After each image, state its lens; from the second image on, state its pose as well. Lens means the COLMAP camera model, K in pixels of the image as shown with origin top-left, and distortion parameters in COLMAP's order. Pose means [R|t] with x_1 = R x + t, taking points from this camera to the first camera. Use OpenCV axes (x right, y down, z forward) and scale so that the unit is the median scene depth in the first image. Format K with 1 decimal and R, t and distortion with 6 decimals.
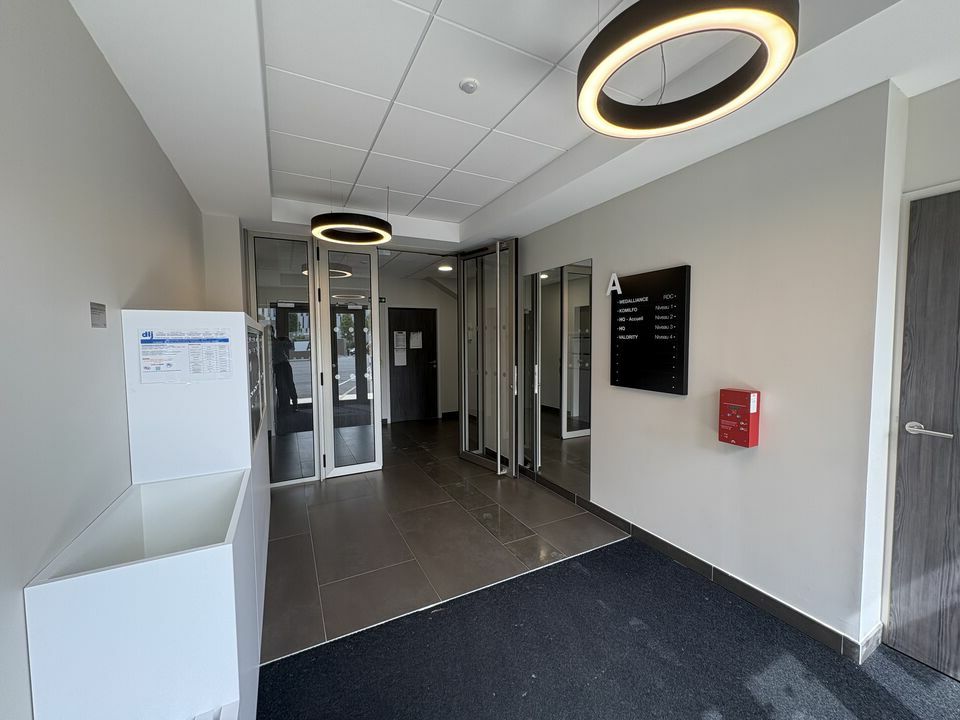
lens RADIAL K [[381.8, 0, 476.7], [0, 381.8, 368.7], [0, 0, 1]] dist [0.003963, 0.000501]
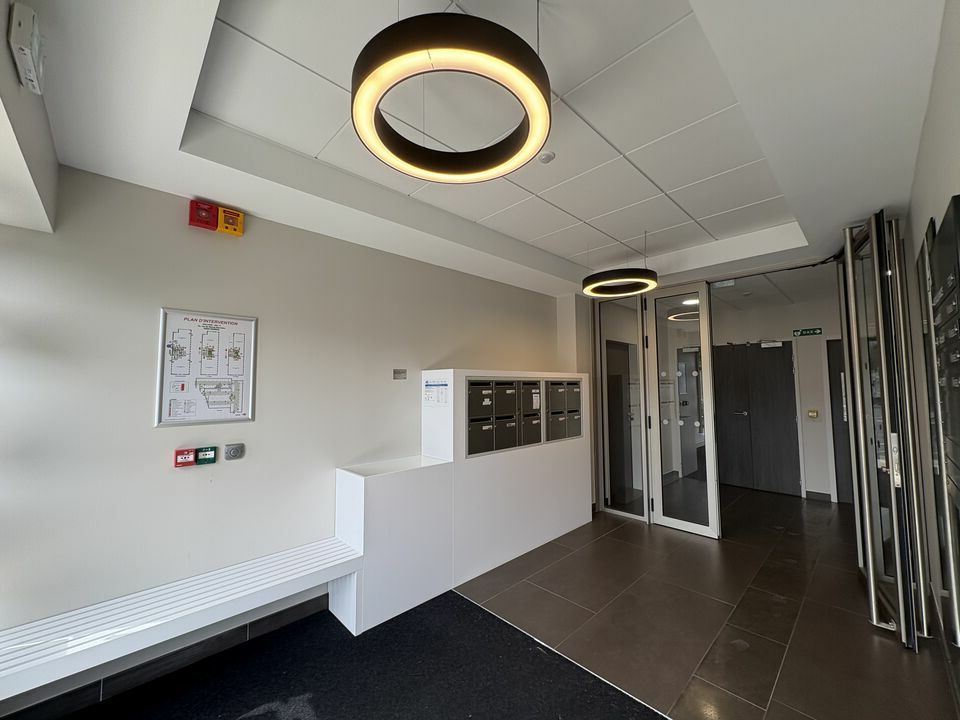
lens RADIAL K [[381.8, 0, 484.3], [0, 381.8, 360.2], [0, 0, 1]] dist [0.003963, 0.000501]
pose [[0.289003, -0.057283, -0.955613, 0.477311], [-0.070281, 0.994245, -0.080854, -0.024212], [0.954745, 0.090529, 0.283314, 0.269153]]
